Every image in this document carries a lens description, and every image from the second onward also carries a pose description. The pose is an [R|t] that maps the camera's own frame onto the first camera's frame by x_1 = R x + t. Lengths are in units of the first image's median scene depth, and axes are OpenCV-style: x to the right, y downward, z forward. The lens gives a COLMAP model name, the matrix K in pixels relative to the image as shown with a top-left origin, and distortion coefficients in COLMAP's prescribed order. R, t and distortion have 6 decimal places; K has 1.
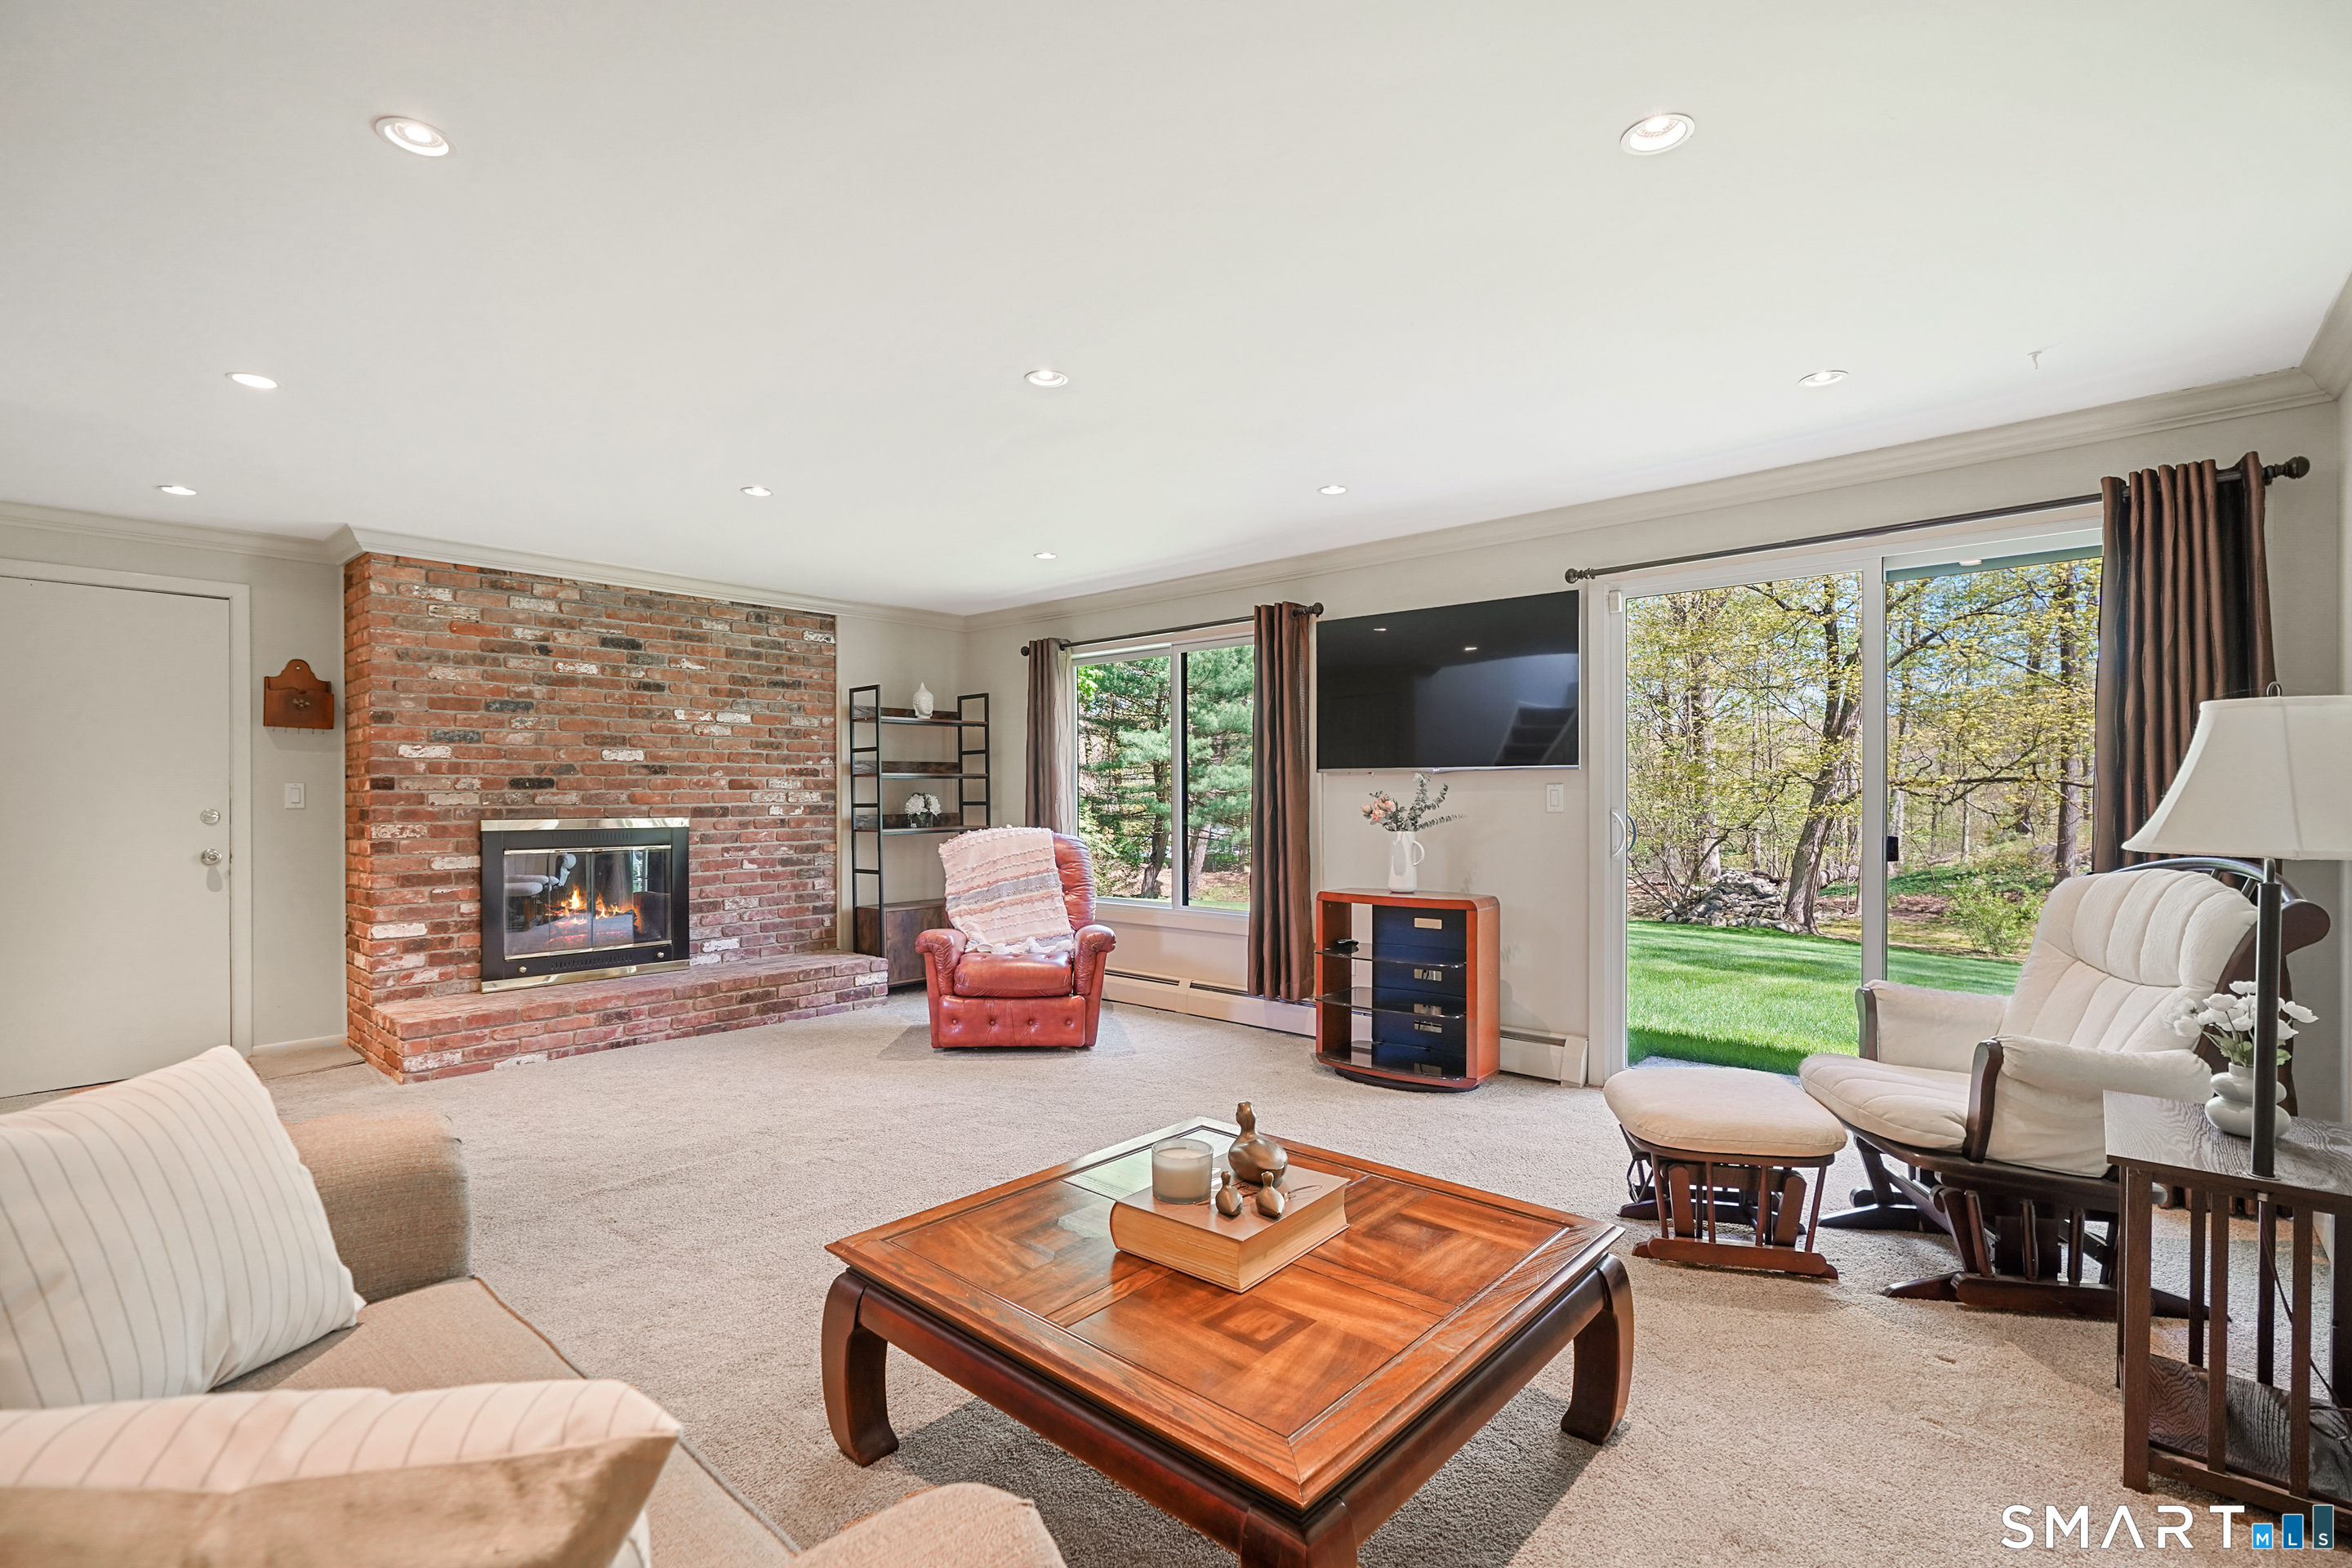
lens RADIAL K [[1077.4, 0, 1170.3], [0, 1077.4, 794.3], [0, 0, 1]] dist [-0.008286, 0.000402]
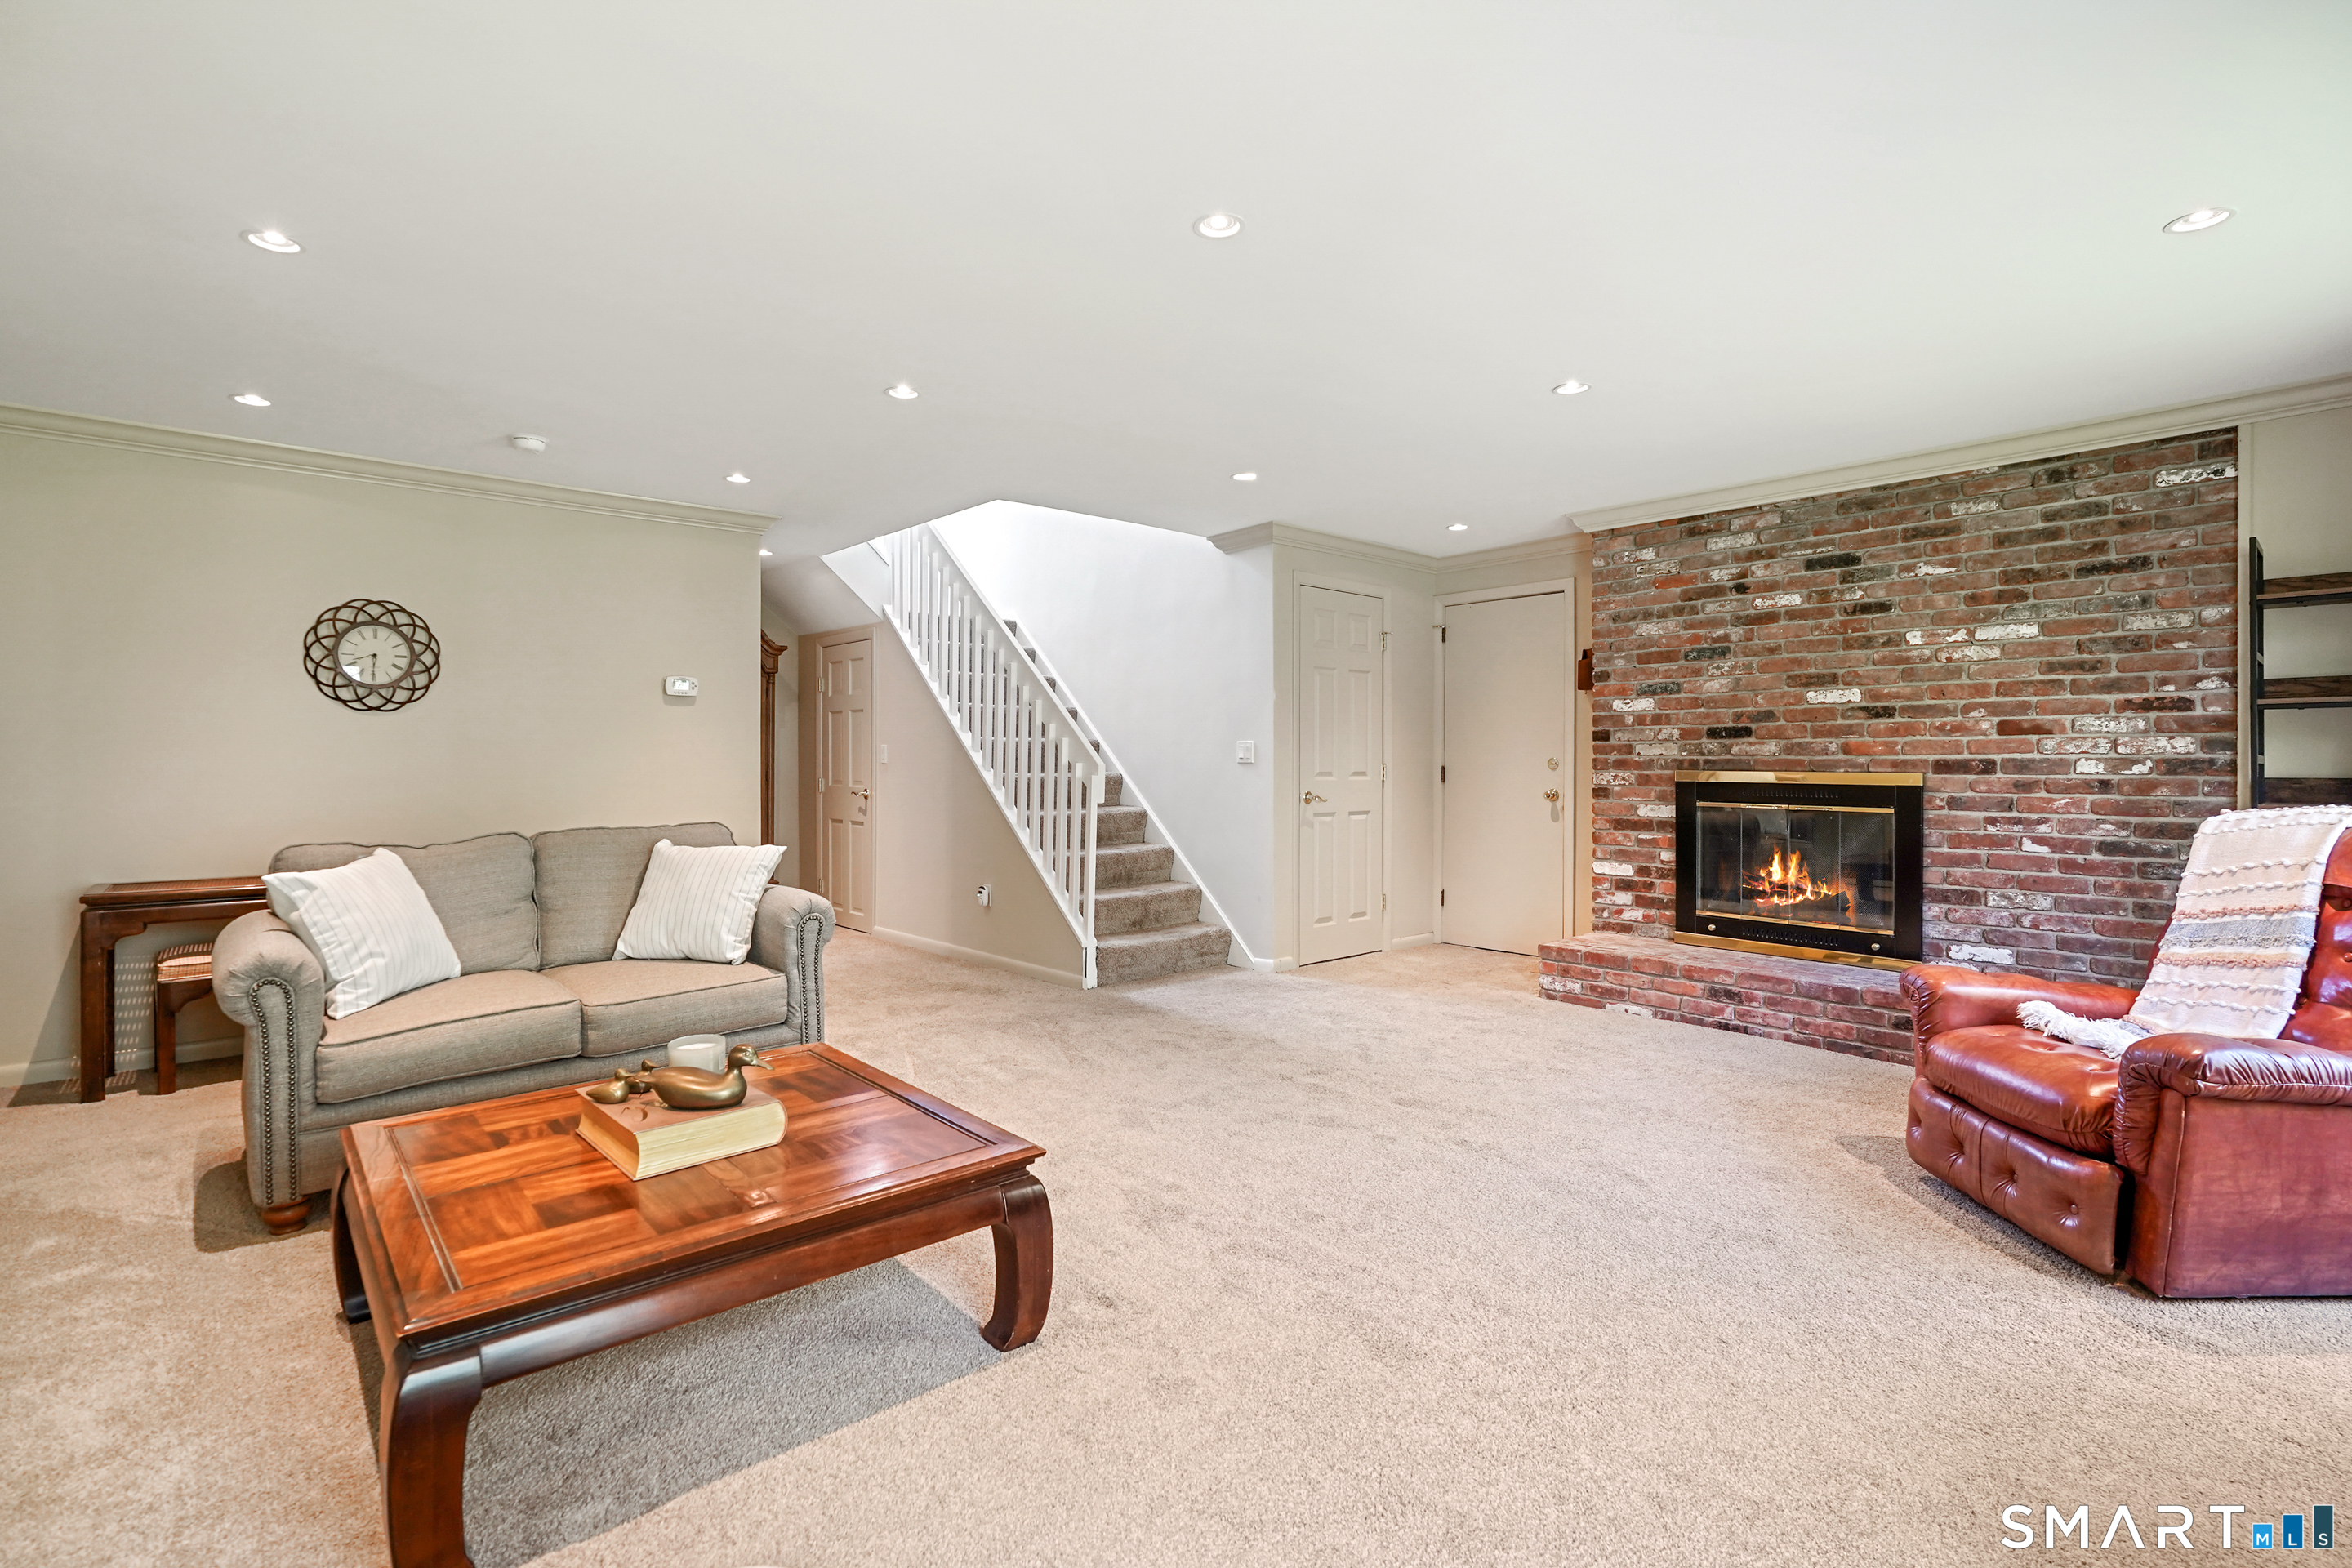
lens RADIAL K [[1077.4, 0, 1132.5], [0, 1077.4, 756.8], [0, 0, 1]] dist [-0.008286, 0.000402]
pose [[-0.141116, 0.001884, -0.989991, 0.402286], [0.001491, 0.999997, 0.001690, 0.008563], [0.989992, -0.001237, -0.141119, 0.603087]]
